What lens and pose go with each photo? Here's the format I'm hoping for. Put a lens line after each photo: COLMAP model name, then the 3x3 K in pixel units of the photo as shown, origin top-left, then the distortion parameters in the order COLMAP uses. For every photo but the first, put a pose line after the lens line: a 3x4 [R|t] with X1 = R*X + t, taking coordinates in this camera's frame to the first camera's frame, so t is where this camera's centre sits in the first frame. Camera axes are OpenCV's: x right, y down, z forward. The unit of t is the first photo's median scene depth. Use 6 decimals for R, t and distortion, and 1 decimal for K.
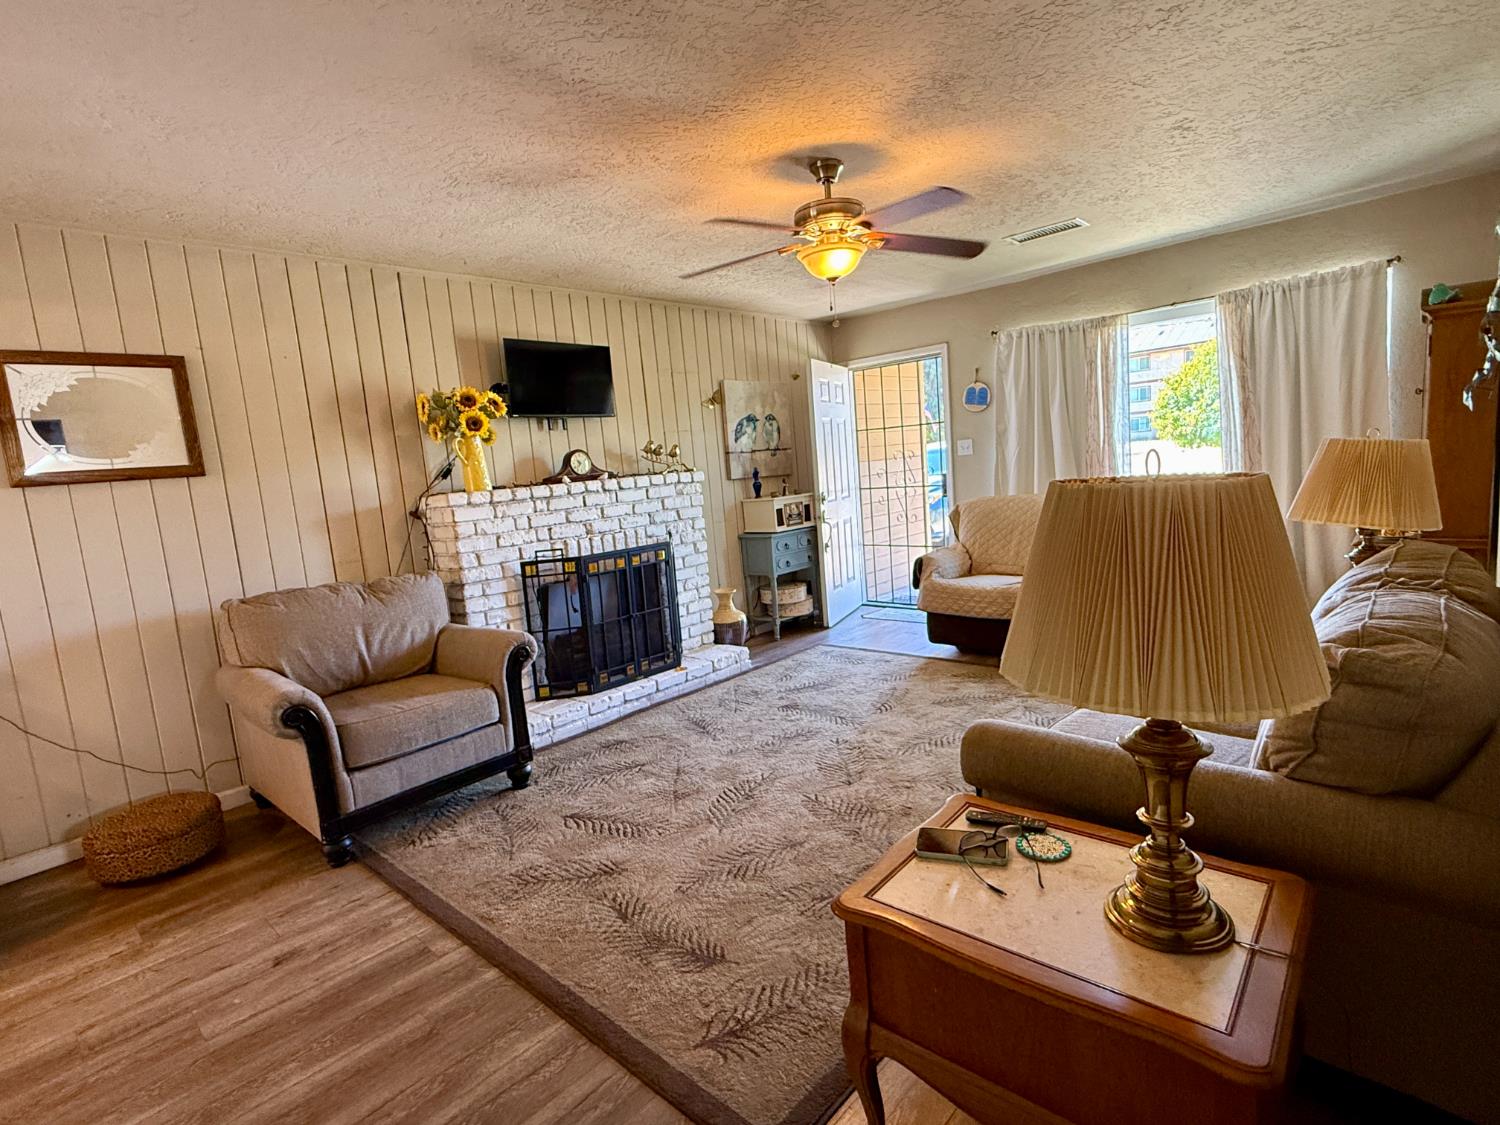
lens RADIAL K [[746.3, 0, 750.0], [0, 746.3, 562.5], [0, 0, 1]] dist [-0.002868, -0.000614]
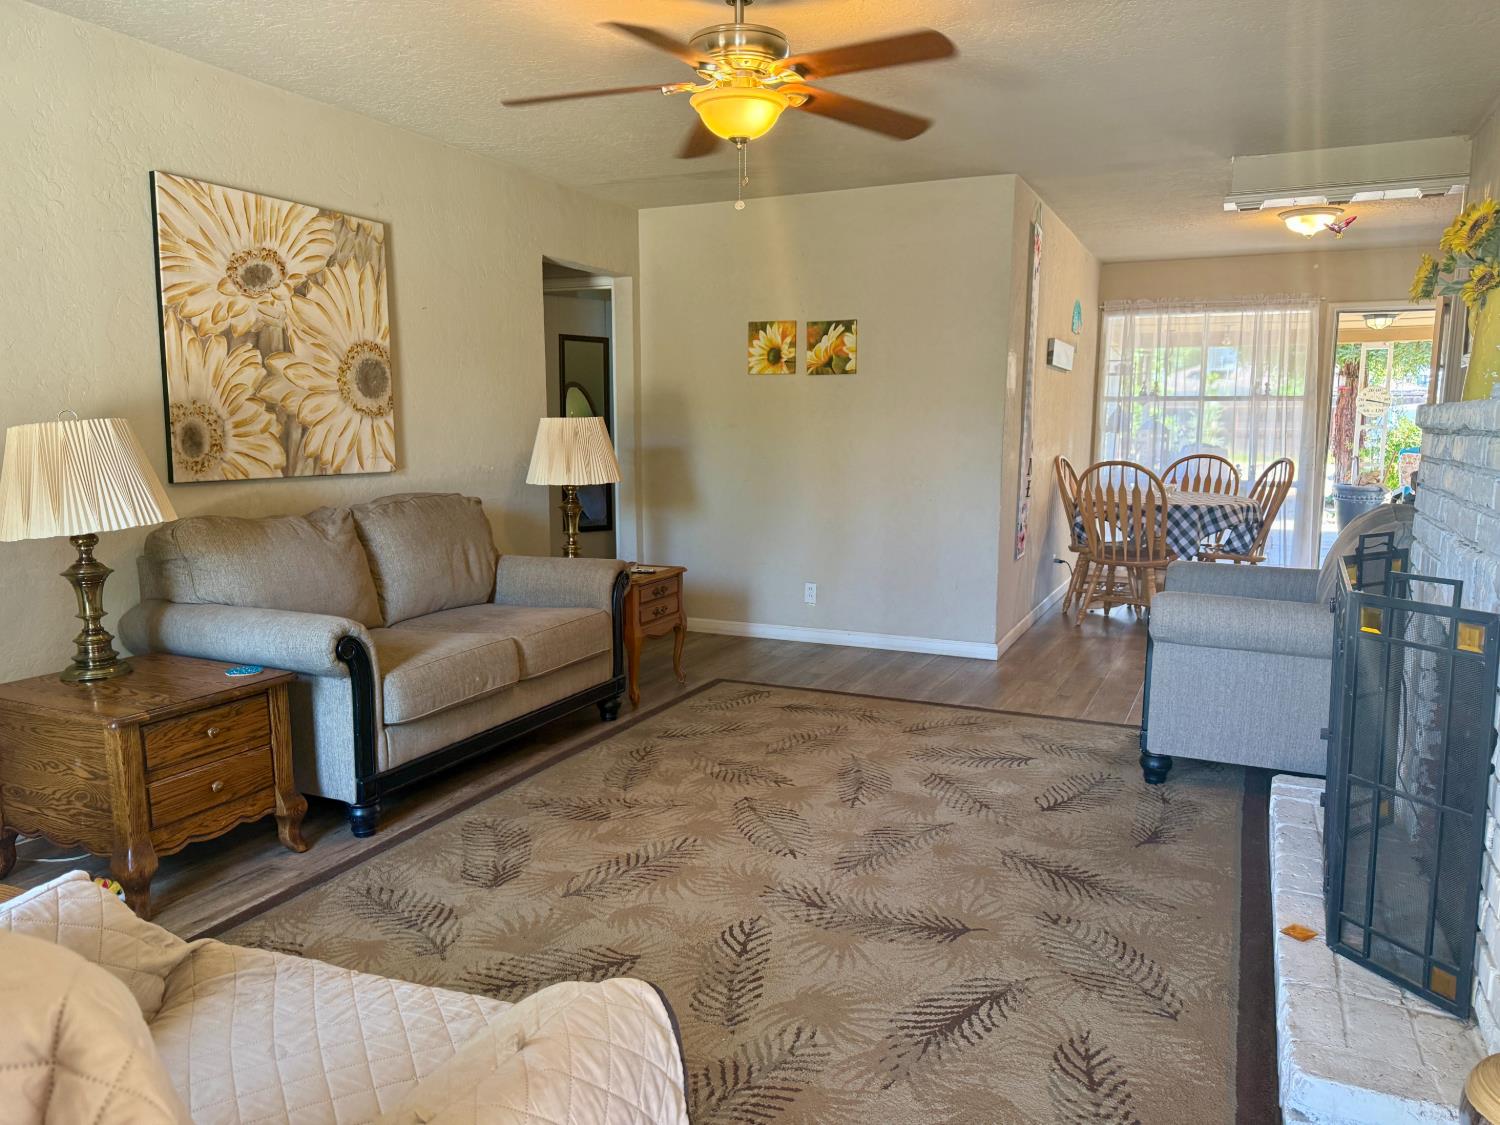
lens RADIAL K [[1050.3, 0, 750.0], [0, 1050.3, 562.5], [0, 0, 1]] dist [0.136380, -0.247826]
pose [[-0.949429, 0.119757, -0.290248, 0.363575], [0.033376, 0.957661, 0.285957, -0.236044], [0.312204, 0.261808, -0.913228, 1.657720]]
